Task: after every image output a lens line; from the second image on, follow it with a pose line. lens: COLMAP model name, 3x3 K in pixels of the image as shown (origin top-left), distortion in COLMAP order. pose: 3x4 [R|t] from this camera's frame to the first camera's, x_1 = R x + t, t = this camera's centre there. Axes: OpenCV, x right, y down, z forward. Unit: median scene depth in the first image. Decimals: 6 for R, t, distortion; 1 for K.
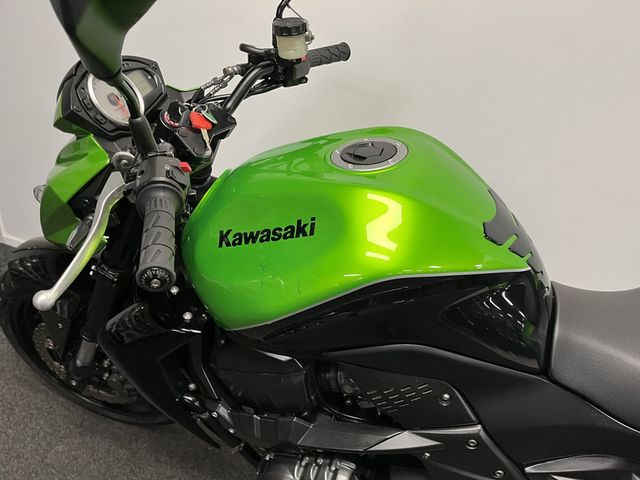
lens RADIAL K [[498.9, 0, 320.0], [0, 498.9, 240.0], [0, 0, 1]] dist [0.062365, -0.092099]
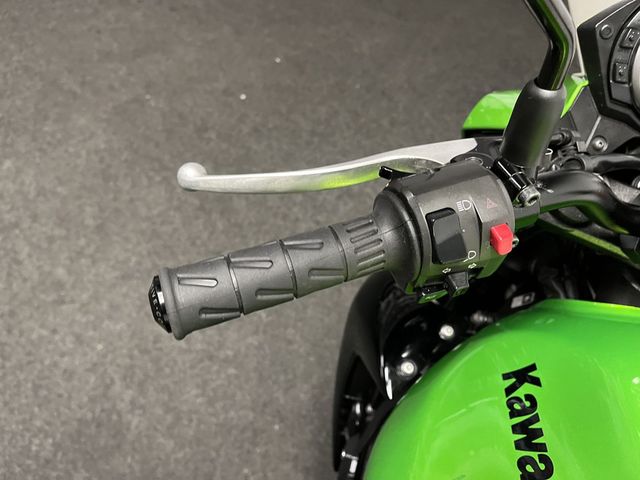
lens RADIAL K [[498.9, 0, 320.0], [0, 498.9, 240.0], [0, 0, 1]] dist [0.062365, -0.092099]
pose [[0.169912, 0.791849, -0.586605, -0.035757], [-0.683555, 0.523481, 0.508645, -0.188366], [0.709847, 0.314552, 0.630218, 0.466714]]
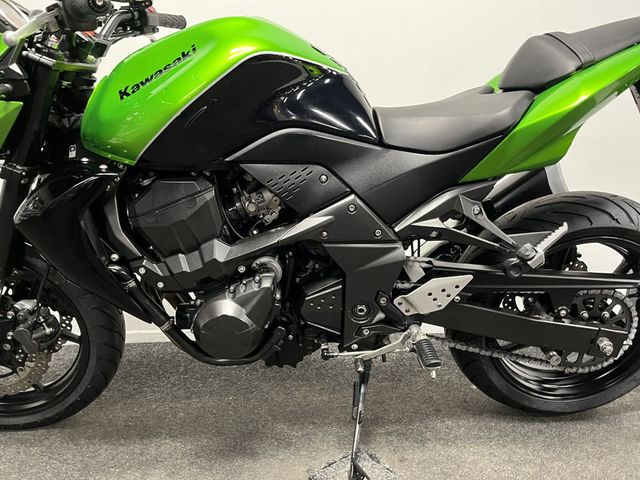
lens RADIAL K [[498.9, 0, 320.0], [0, 498.9, 240.0], [0, 0, 1]] dist [0.062365, -0.092099]
pose [[0.922847, -0.213333, 0.320690, -0.212246], [0.294073, 0.927958, -0.228946, 0.739424], [-0.248745, 0.305588, 0.919098, -0.164760]]
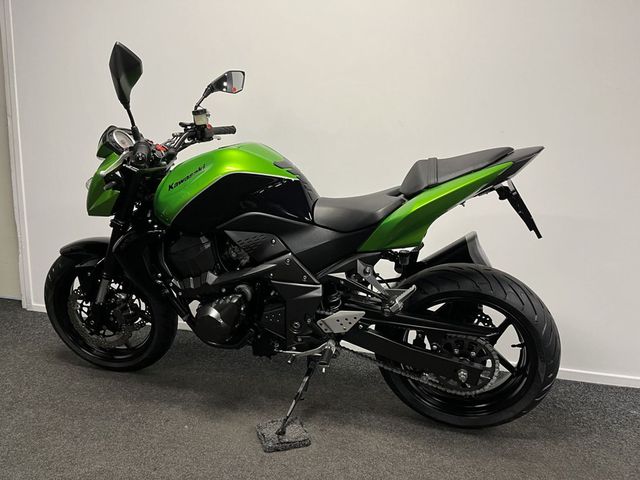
lens RADIAL K [[498.9, 0, 320.0], [0, 498.9, 240.0], [0, 0, 1]] dist [0.062365, -0.092099]
pose [[0.992857, -0.111642, 0.042088, 0.349963], [0.119285, 0.936337, -0.330219, 1.023835], [-0.002542, 0.332881, 0.942966, -1.051795]]
